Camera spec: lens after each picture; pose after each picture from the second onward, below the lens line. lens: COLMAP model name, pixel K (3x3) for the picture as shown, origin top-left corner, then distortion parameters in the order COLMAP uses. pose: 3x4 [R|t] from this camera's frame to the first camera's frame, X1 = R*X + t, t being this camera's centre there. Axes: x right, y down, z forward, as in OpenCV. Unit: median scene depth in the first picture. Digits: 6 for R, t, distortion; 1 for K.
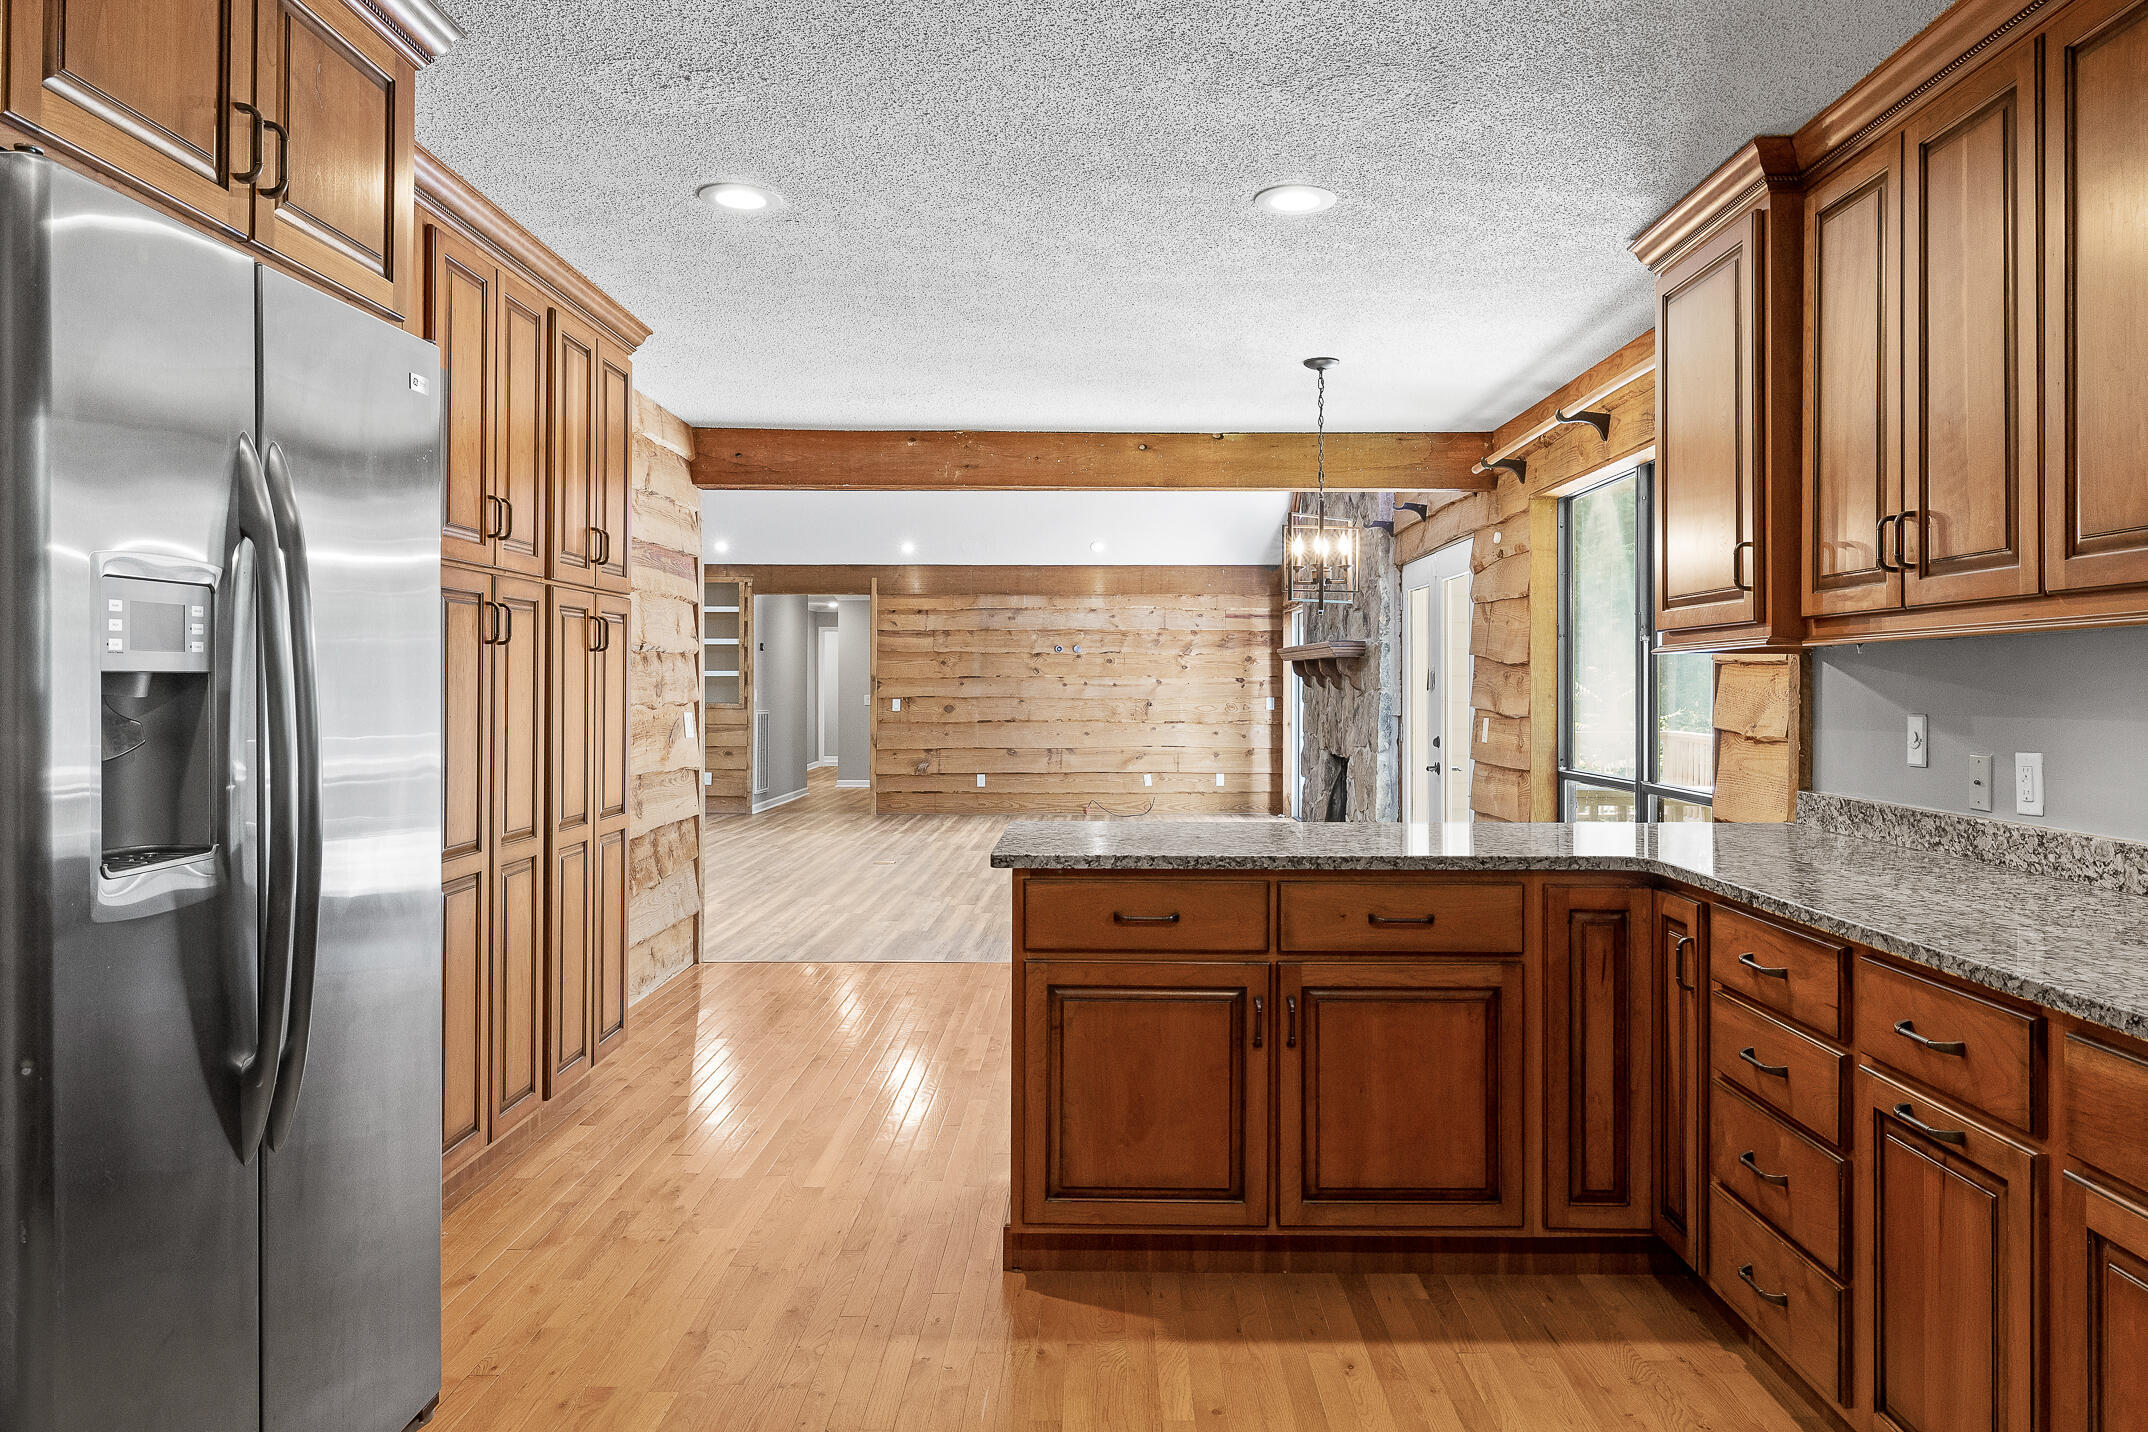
lens RADIAL K [[1441.1, 0, 1101.9], [0, 1441.1, 671.1], [0, 0, 1]] dist [0.003349, 0.003012]
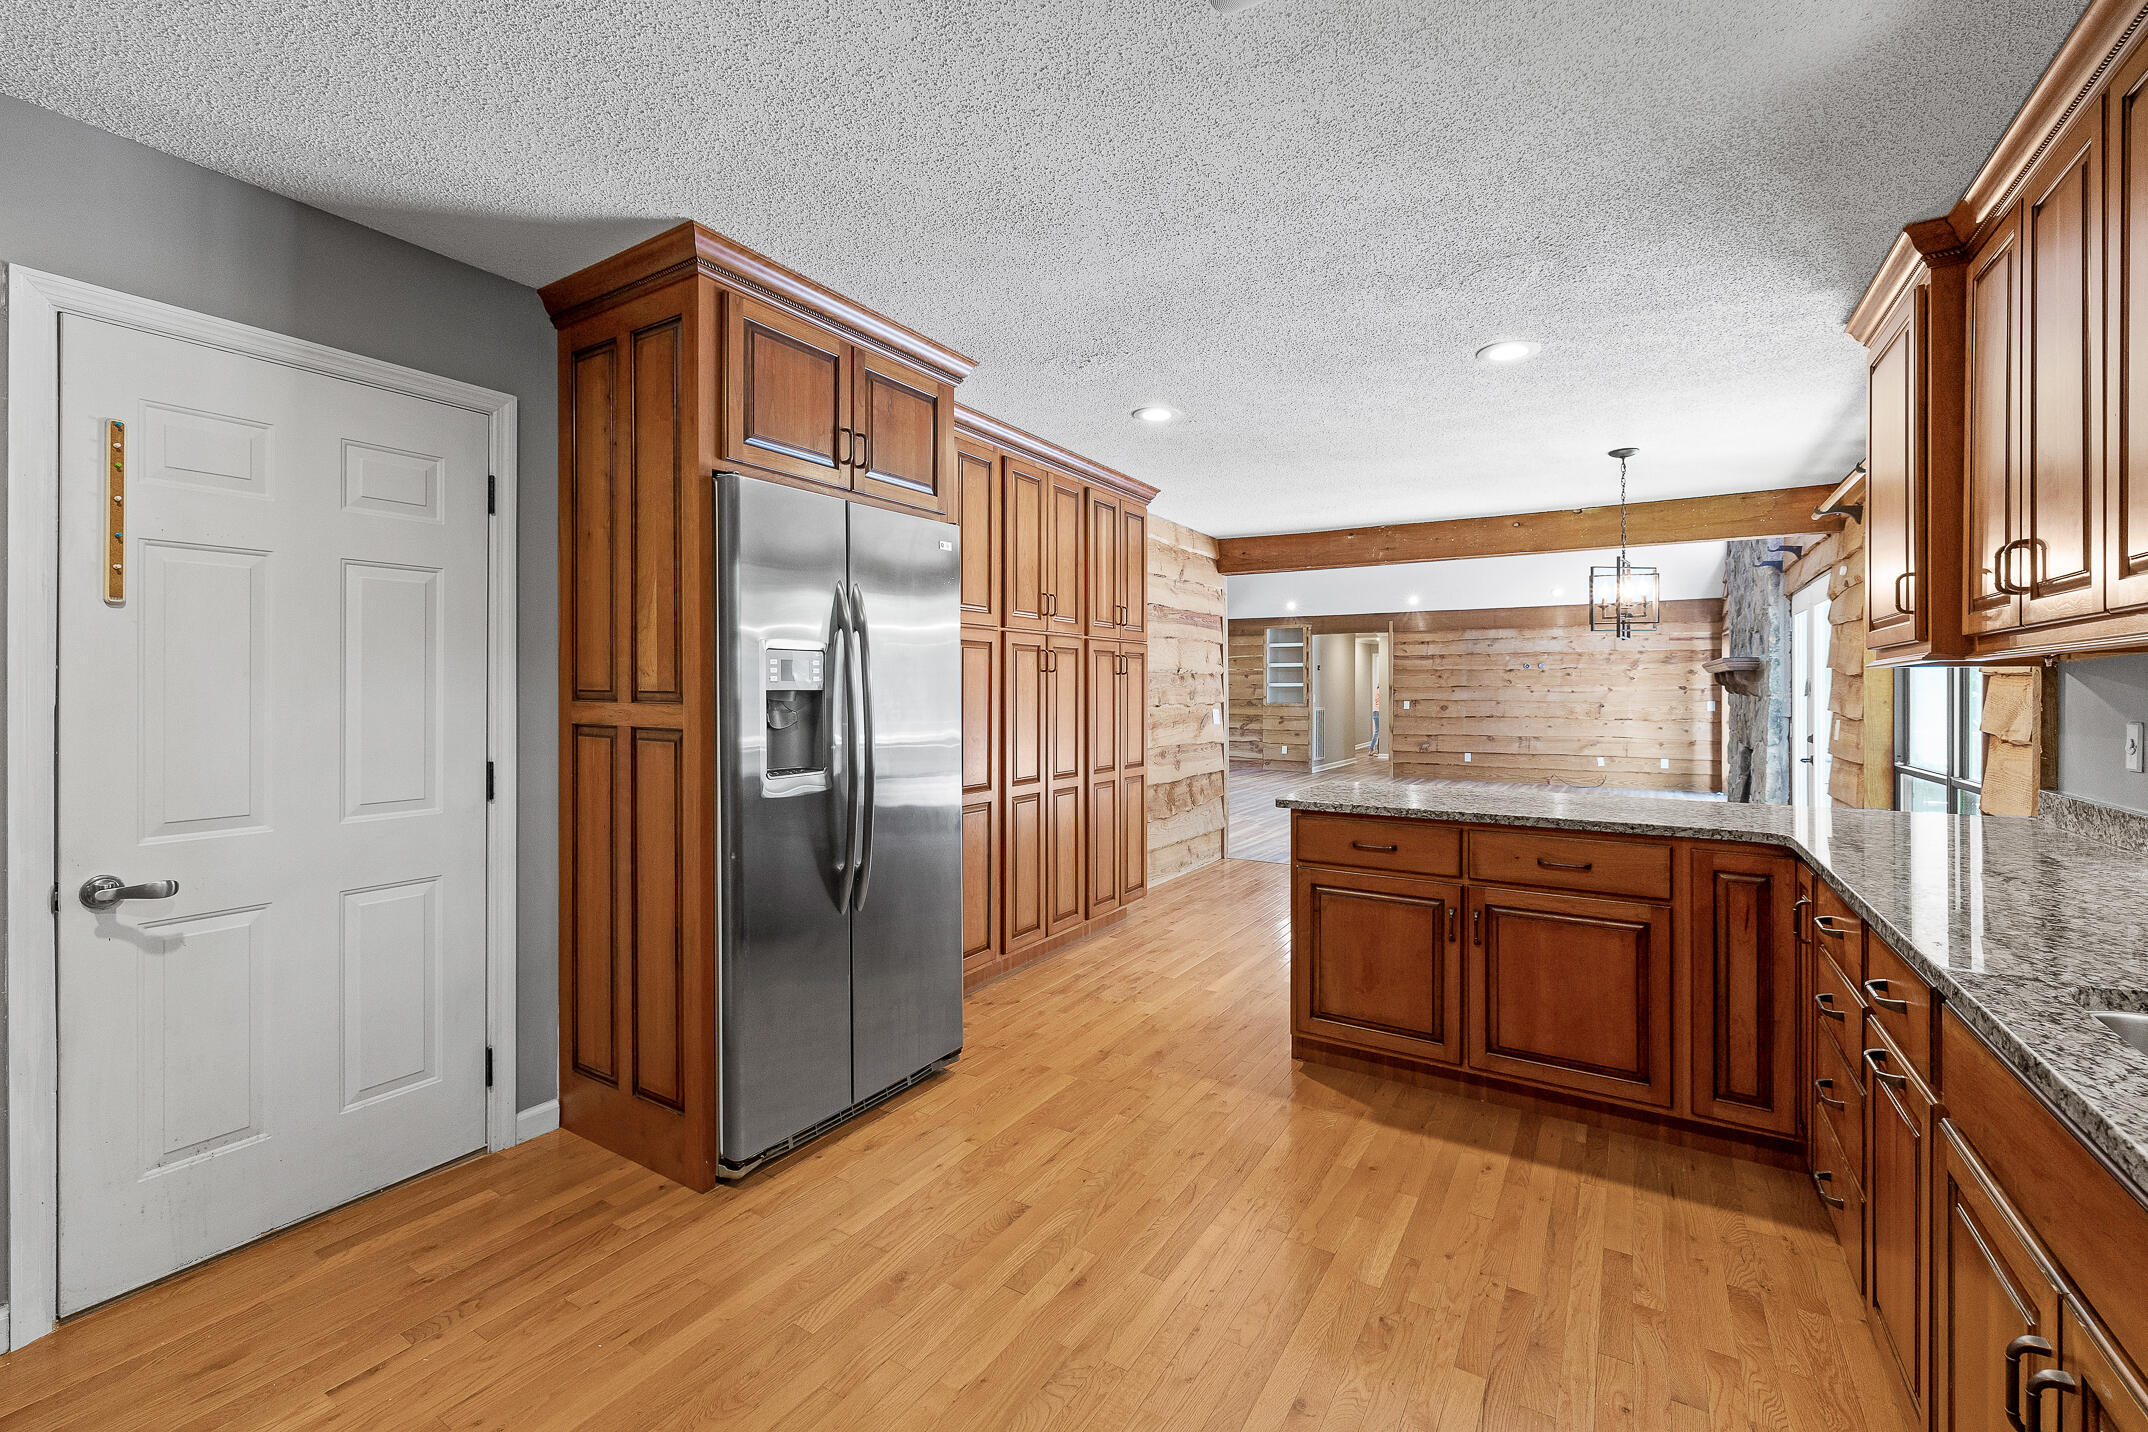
lens RADIAL K [[909.9, 0, 1060.7], [0, 909.9, 690.6], [0, 0, 1]] dist [0.003990, 0.001088]
pose [[0.846483, -0.001594, -0.532413, 0.263205], [0.006412, 0.999954, 0.007200, -0.003695], [0.532376, -0.009509, 0.846454, 0.005621]]
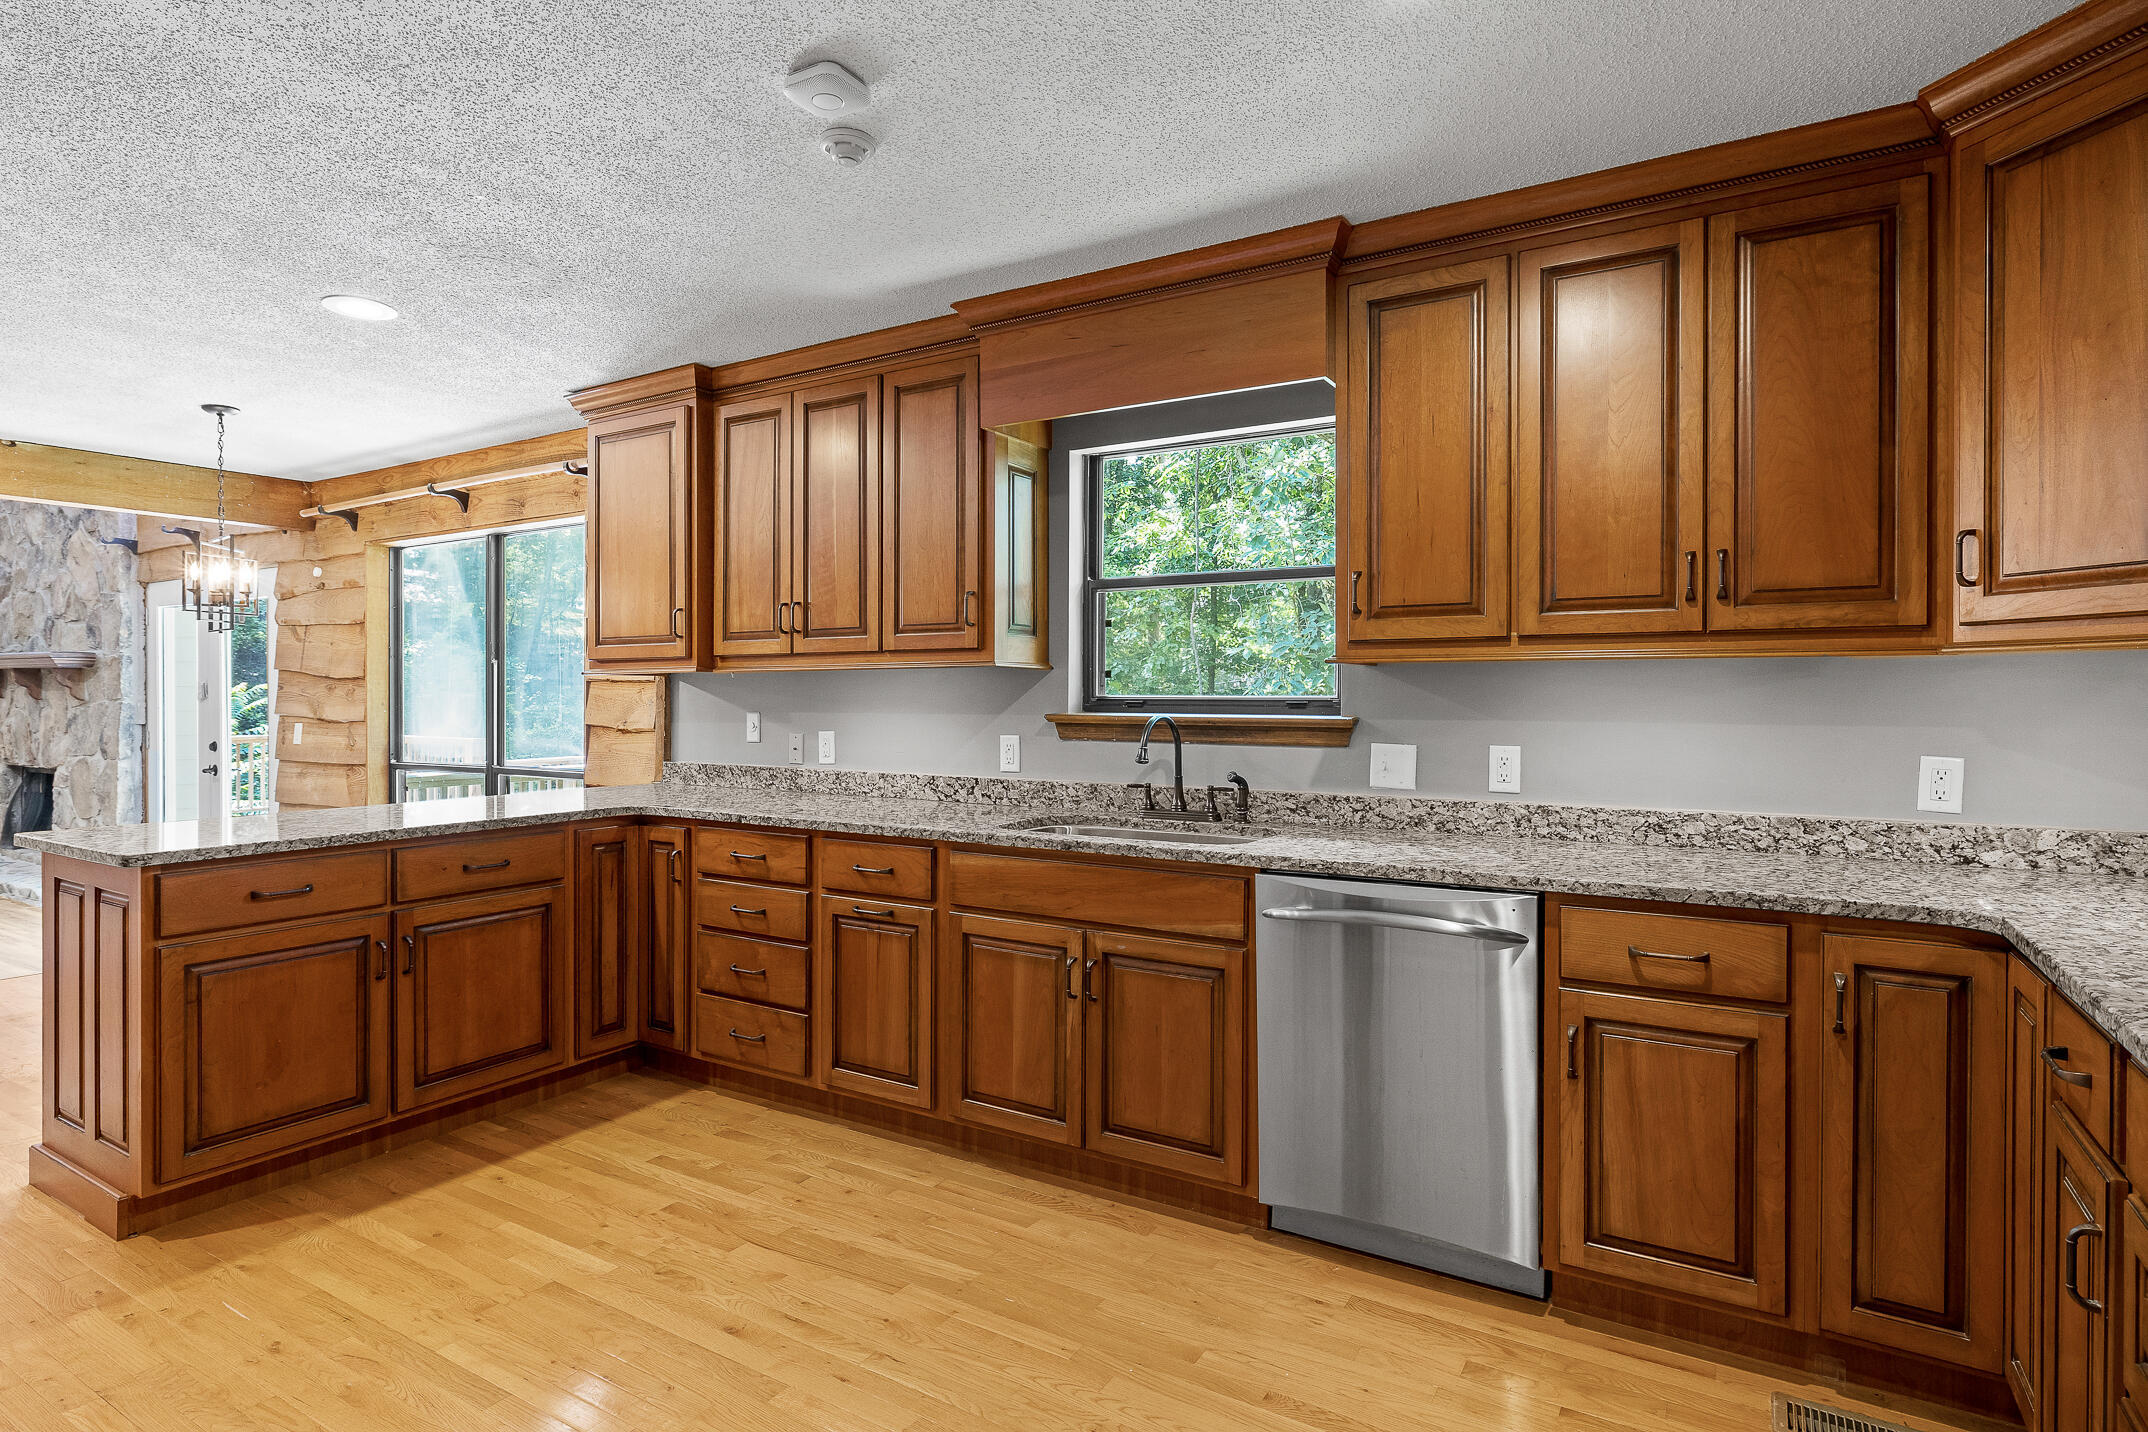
lens RADIAL K [[1136.0, 0, 1061.9], [0, 1136.0, 704.3], [0, 0, 1]] dist [-0.004508, 0.001749]
pose [[0.521717, -0.009569, 0.853065, -0.430600], [-0.007039, 0.999855, 0.015520, -0.003822], [-0.853089, -0.014101, 0.521574, -0.039289]]
